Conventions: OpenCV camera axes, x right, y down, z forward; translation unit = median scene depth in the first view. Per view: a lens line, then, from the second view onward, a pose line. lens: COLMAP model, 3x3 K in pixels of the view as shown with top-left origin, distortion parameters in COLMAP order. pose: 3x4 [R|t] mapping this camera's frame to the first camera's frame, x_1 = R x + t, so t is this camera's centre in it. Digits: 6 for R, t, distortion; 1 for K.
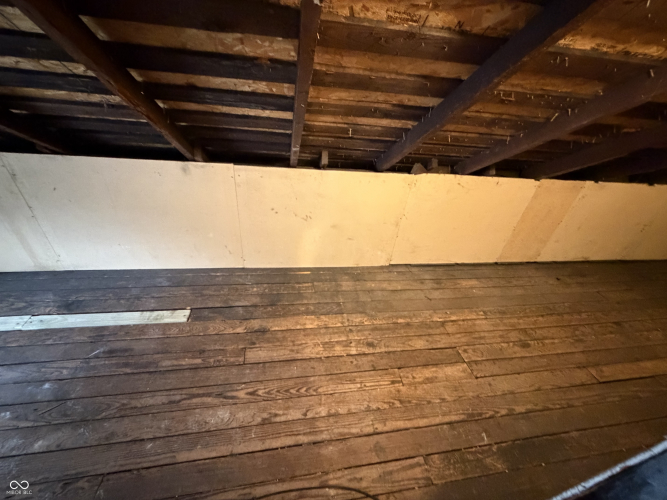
lens RADIAL K [[265.2, 0, 331.9], [0, 265.2, 246.1], [0, 0, 1]] dist [-0.001526, 0.000587]
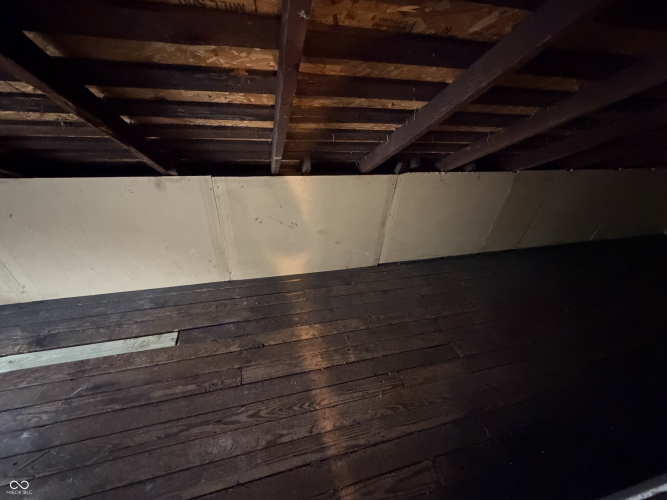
lens RADIAL K [[265.2, 0, 332.5], [0, 265.2, 248.3], [0, 0, 1]] dist [-0.001526, 0.000587]
pose [[0.994843, -0.076352, 0.066769, -0.030206], [0.074719, 0.996849, 0.026624, -0.054969], [-0.068591, -0.021498, 0.997413, 0.026726]]
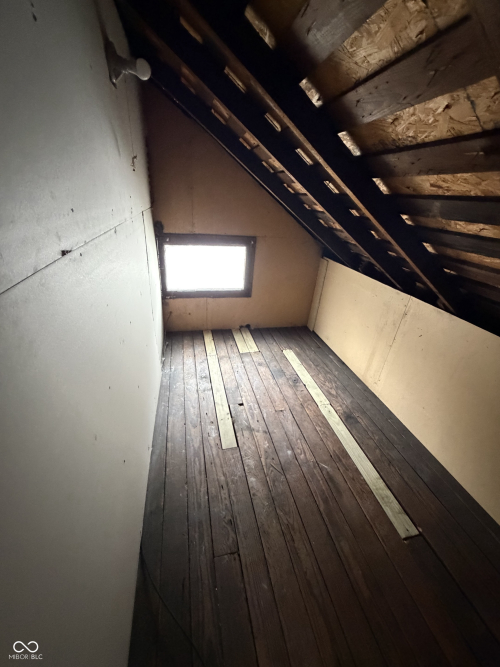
lens RADIAL K [[265.2, 0, 247.2], [0, 265.2, 331.6], [0, 0, 1]] dist [-0.001526, 0.000587]
pose [[0.073623, 0.371240, -0.925614, -0.134807], [-0.612575, 0.749240, 0.251777, -0.082830], [0.786976, 0.548471, 0.282574, 0.163162]]
